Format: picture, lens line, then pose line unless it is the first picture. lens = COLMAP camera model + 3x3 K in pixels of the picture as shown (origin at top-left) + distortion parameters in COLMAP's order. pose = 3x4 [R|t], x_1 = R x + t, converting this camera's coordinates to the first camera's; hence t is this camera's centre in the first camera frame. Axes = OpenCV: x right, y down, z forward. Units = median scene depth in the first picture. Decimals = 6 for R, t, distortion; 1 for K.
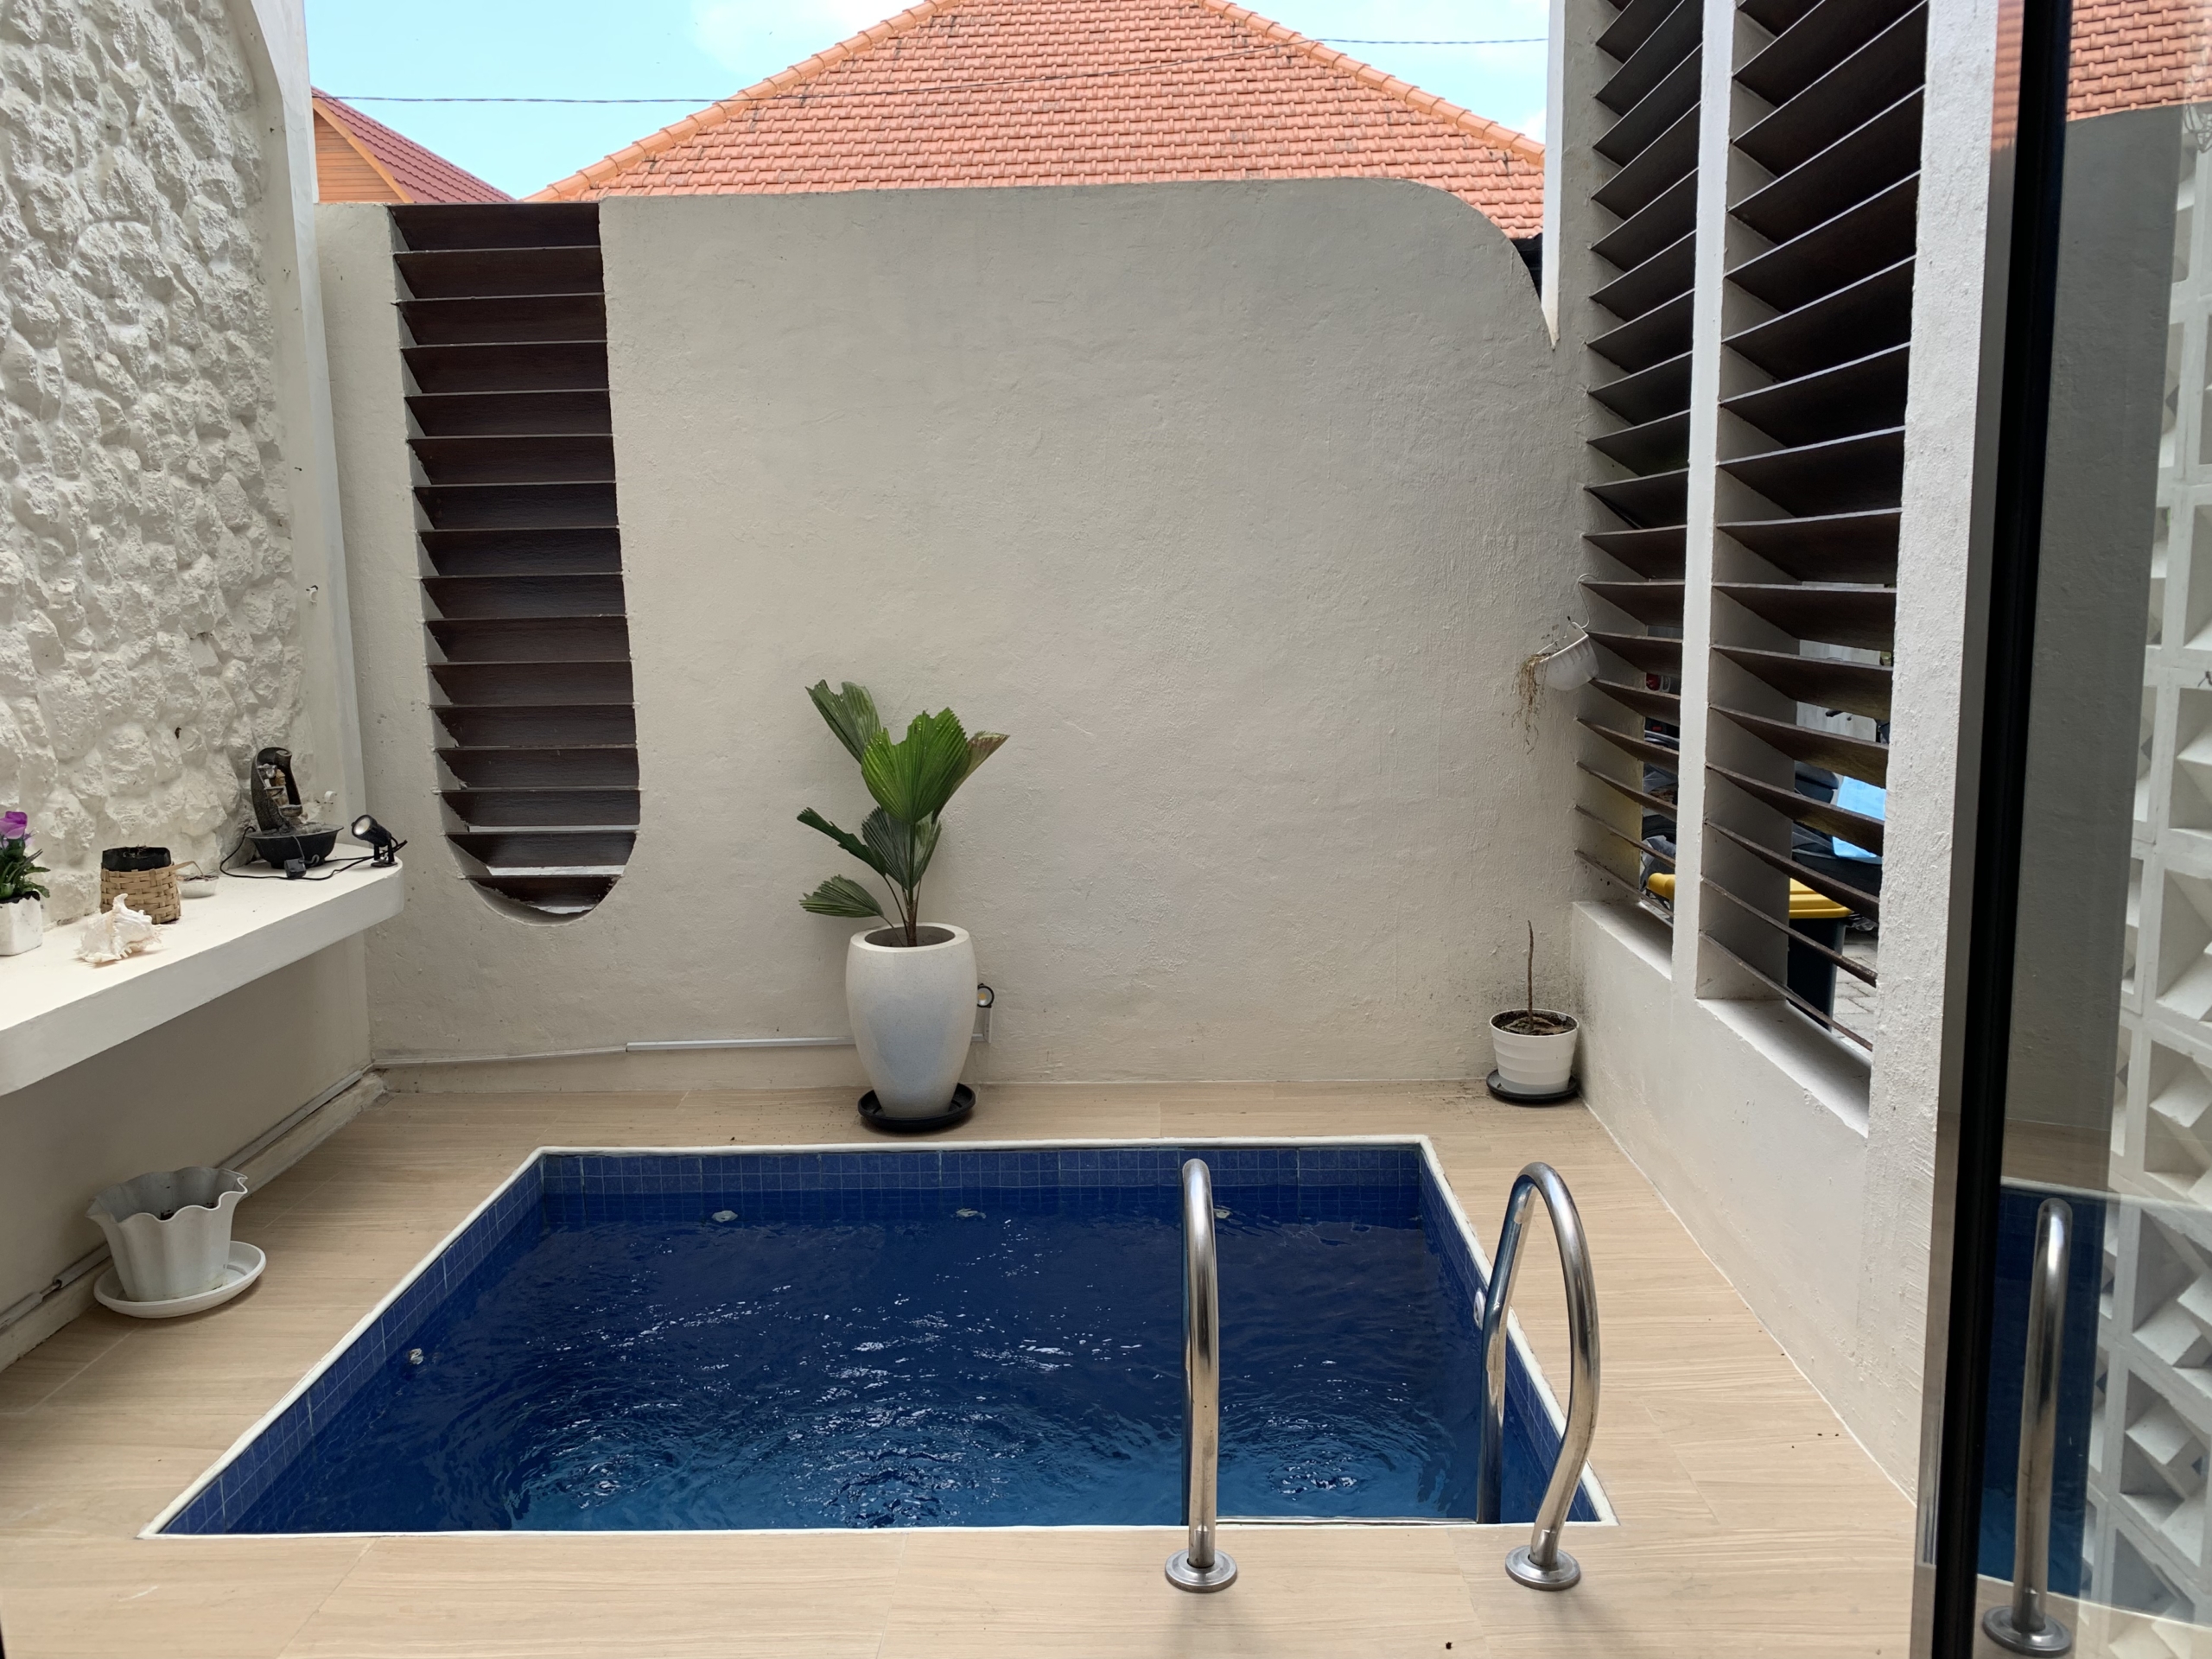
lens RADIAL K [[1692.1, 0, 1106.0], [0, 1692.1, 829.5], [0, 0, 1]] dist [0.045695, -0.109252]
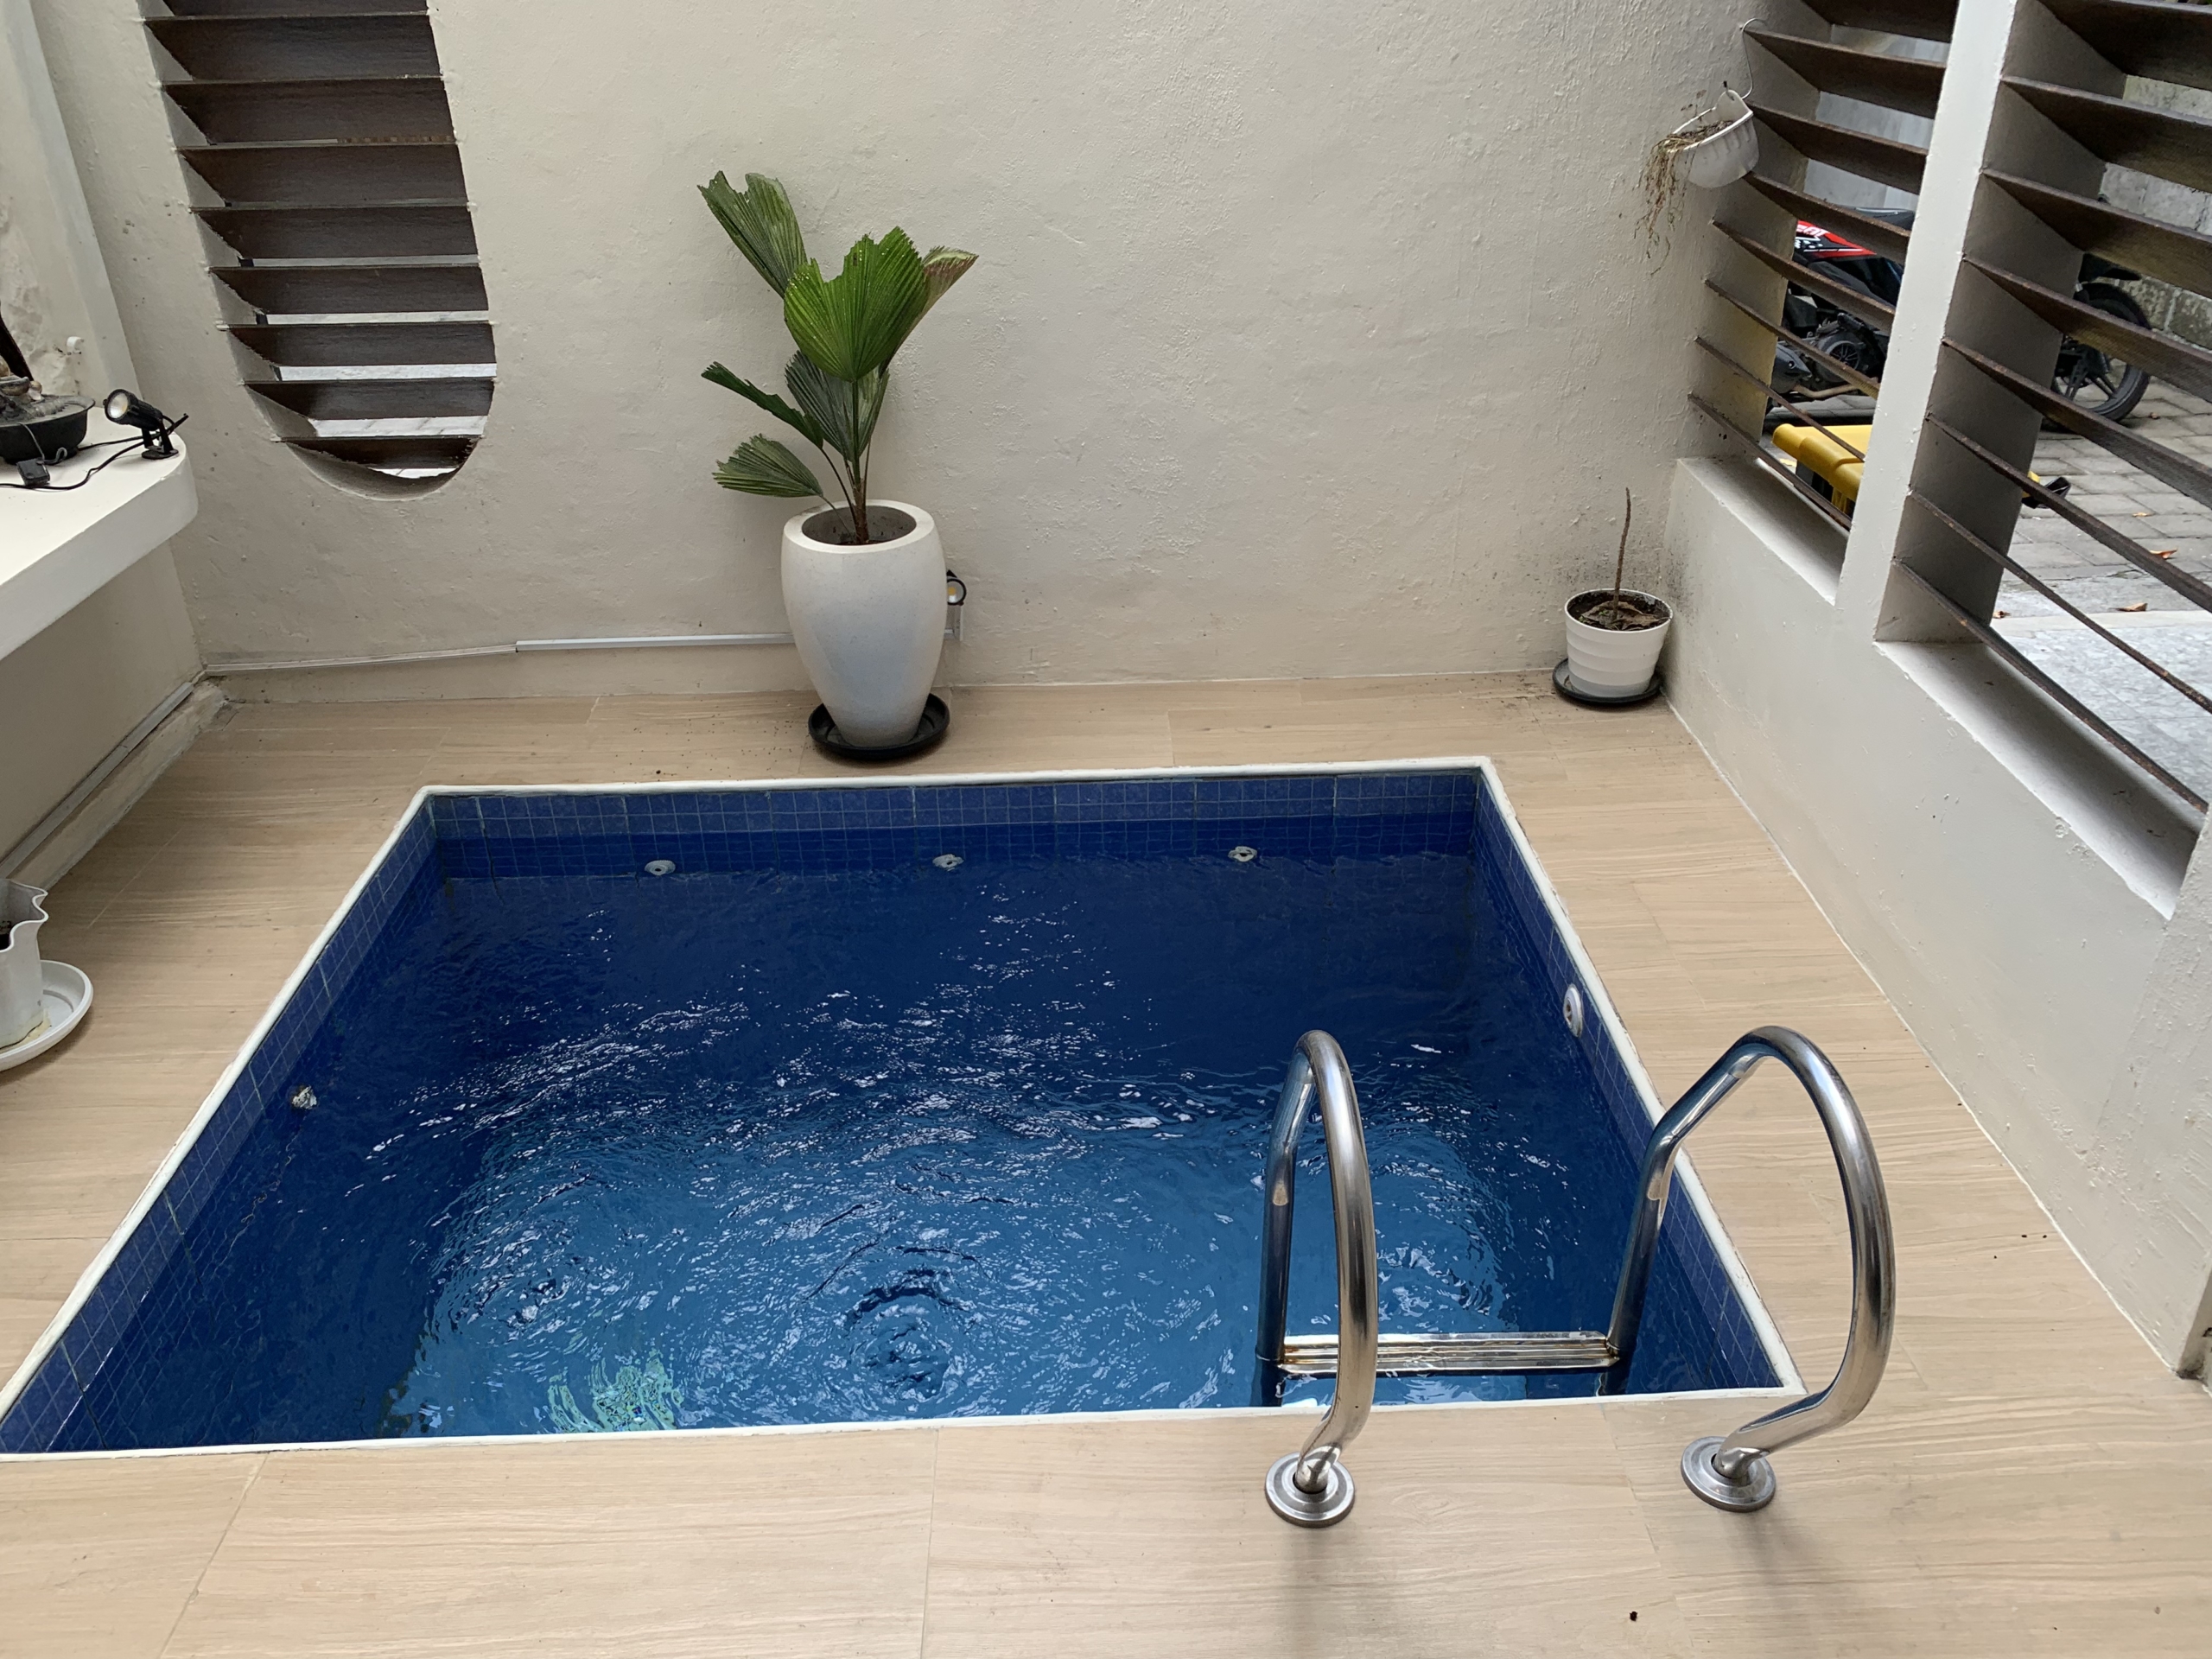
lens RADIAL K [[1686.5, 0, 1102.6], [0, 1686.5, 829.4], [0, 0, 1]] dist [0.031968, -0.058111]
pose [[0.998793, -0.022477, 0.043673, -0.040138], [0.005843, 0.937213, 0.348708, -0.079197], [-0.048769, -0.348032, 0.936213, 0.206048]]
